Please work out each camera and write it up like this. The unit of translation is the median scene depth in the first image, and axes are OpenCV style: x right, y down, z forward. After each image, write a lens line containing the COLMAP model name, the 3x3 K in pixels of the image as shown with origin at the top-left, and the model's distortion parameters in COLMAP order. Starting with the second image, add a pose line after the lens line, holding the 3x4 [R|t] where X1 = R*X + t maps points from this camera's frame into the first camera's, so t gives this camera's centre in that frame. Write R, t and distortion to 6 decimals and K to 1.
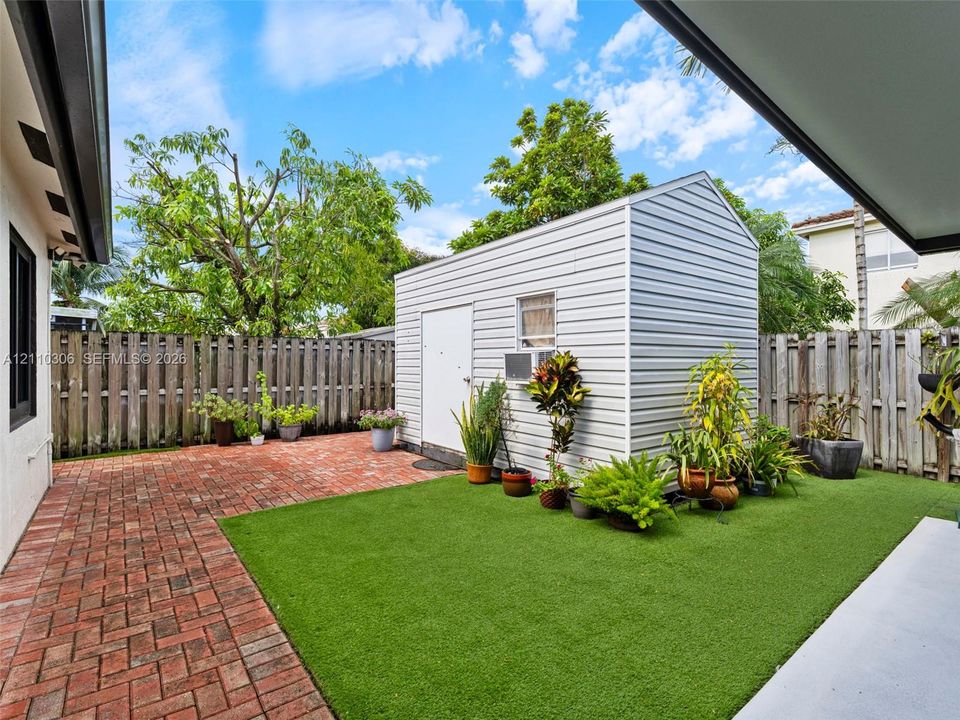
lens RADIAL K [[466.2, 0, 482.7], [0, 466.2, 362.0], [0, 0, 1]] dist [-0.006152, -0.001848]
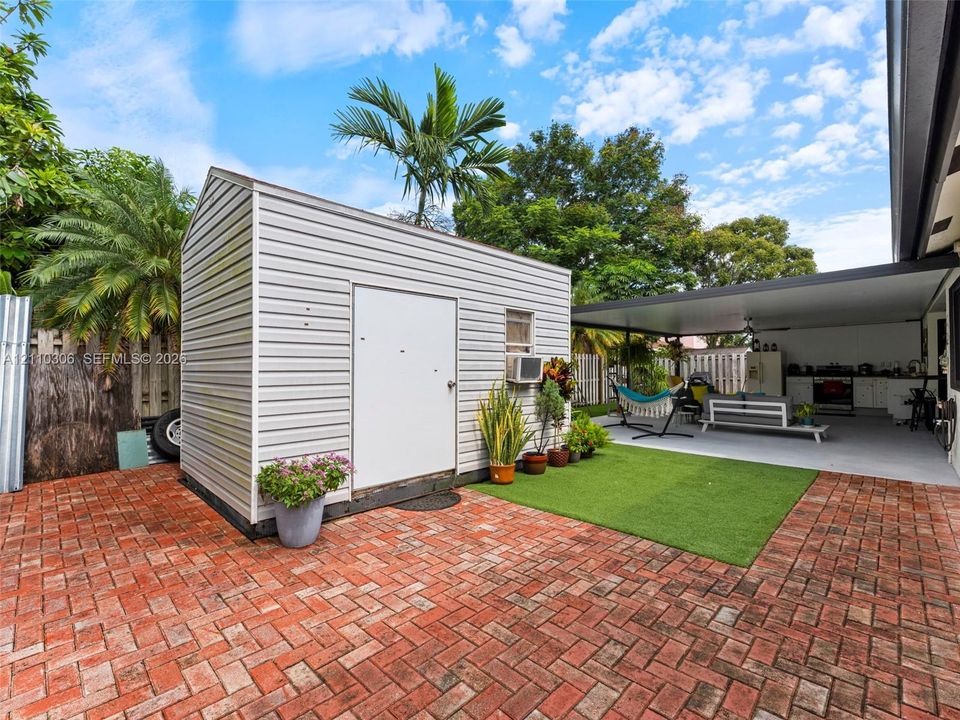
lens RADIAL K [[430.1, 0, 484.1], [0, 430.1, 360.4], [0, 0, 1]] dist [-0.004843, 0.000104]
pose [[-0.139031, 0.013167, 0.990201, -1.299657], [-0.005374, 0.999887, -0.014050, 0.005630], [-0.990273, -0.007274, -0.138944, 1.630023]]
